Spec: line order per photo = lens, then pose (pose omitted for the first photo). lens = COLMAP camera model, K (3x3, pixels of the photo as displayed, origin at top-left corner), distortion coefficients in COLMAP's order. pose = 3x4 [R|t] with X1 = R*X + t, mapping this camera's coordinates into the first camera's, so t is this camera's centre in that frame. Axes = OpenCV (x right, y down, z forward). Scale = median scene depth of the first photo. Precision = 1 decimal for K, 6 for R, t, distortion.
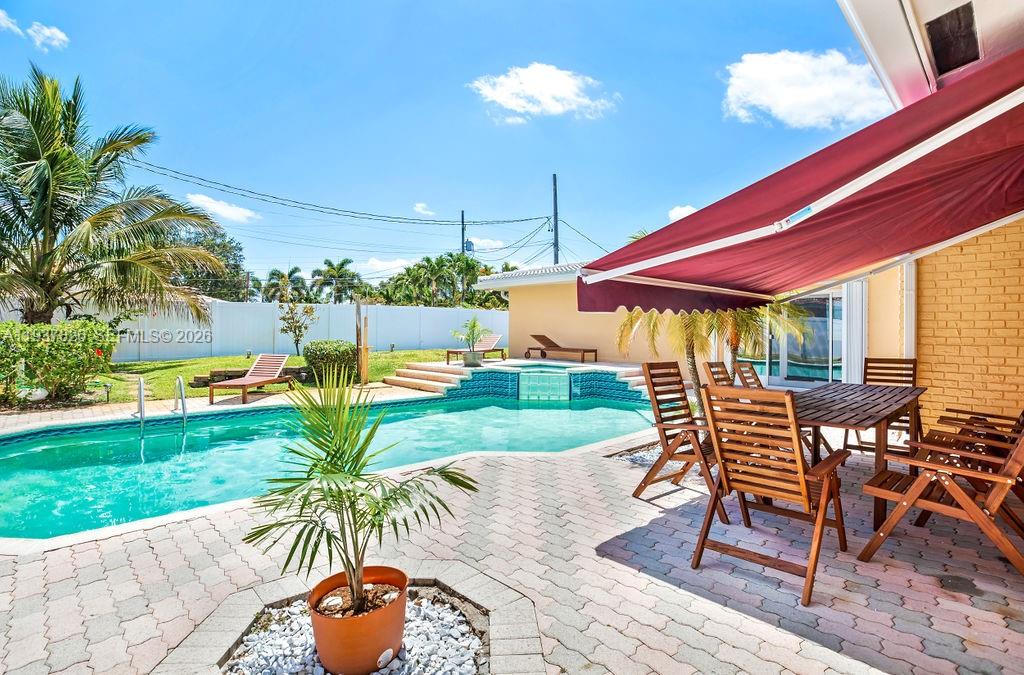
lens RADIAL K [[499.8, 0, 515.7], [0, 499.8, 327.9], [0, 0, 1]] dist [-0.020638, 0.000279]
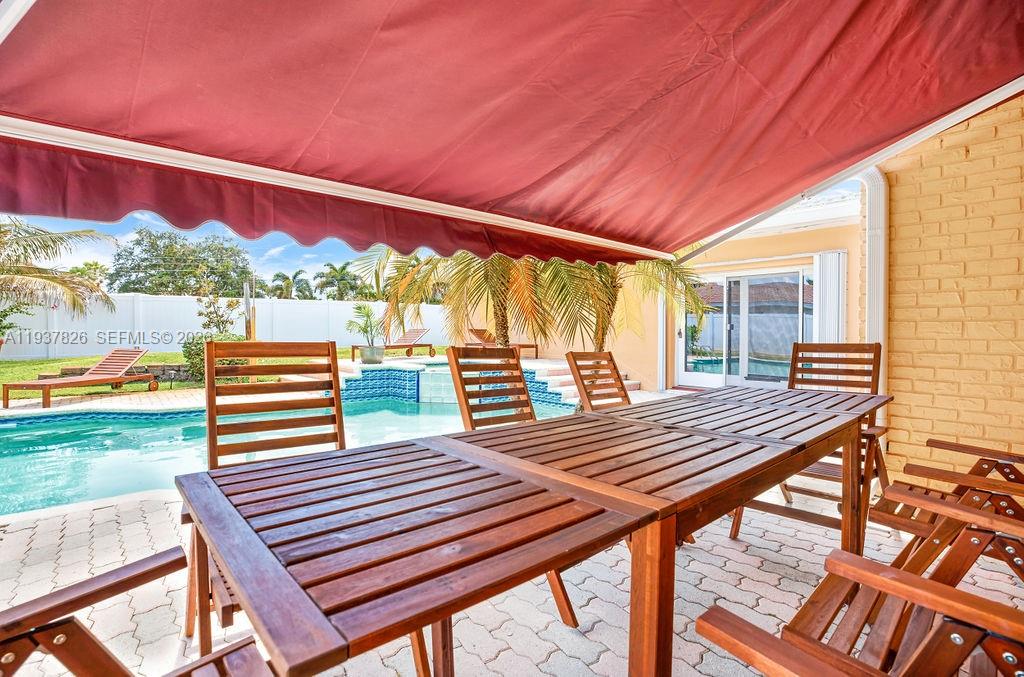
lens RADIAL K [[487.0, 0, 493.3], [0, 487.0, 335.1], [0, 0, 1]] dist [-0.002773, -0.007072]
pose [[0.998304, -0.004069, -0.058069, 0.180954], [0.004861, 0.999897, 0.013502, 0.019416], [0.058008, -0.013761, 0.998221, 0.188928]]
